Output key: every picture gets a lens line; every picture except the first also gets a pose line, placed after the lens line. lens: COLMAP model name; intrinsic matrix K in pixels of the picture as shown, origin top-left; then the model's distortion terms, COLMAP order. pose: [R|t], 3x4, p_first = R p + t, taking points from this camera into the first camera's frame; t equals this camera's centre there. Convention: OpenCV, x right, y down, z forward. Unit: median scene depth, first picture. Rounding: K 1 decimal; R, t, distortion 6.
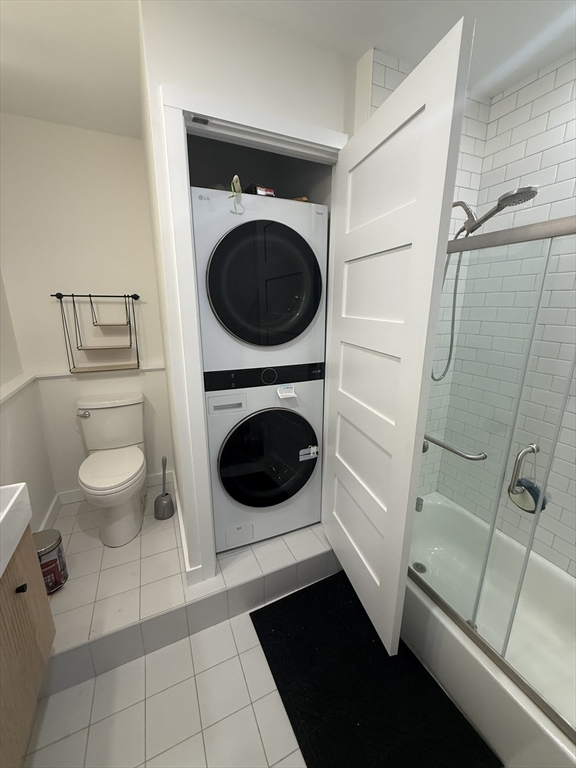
lens RADIAL K [[304.1, 0, 288.0], [0, 304.1, 384.0], [0, 0, 1]] dist [-0.001160, -0.000093]
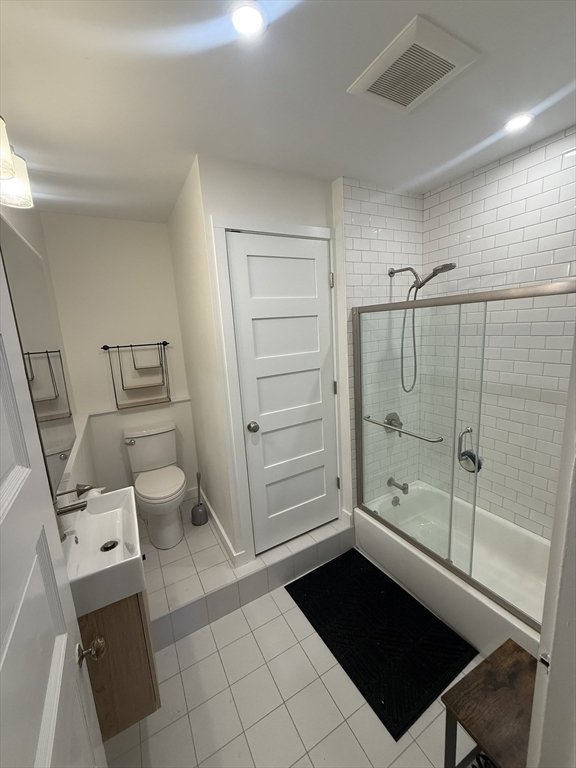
lens RADIAL K [[304.1, 0, 288.0], [0, 304.1, 384.0], [0, 0, 1]] dist [-0.001160, -0.000093]
pose [[0.994845, -0.076755, 0.066269, -0.109486], [0.081306, 0.994302, -0.068948, 0.003160], [-0.060599, 0.073980, 0.995417, -0.270589]]
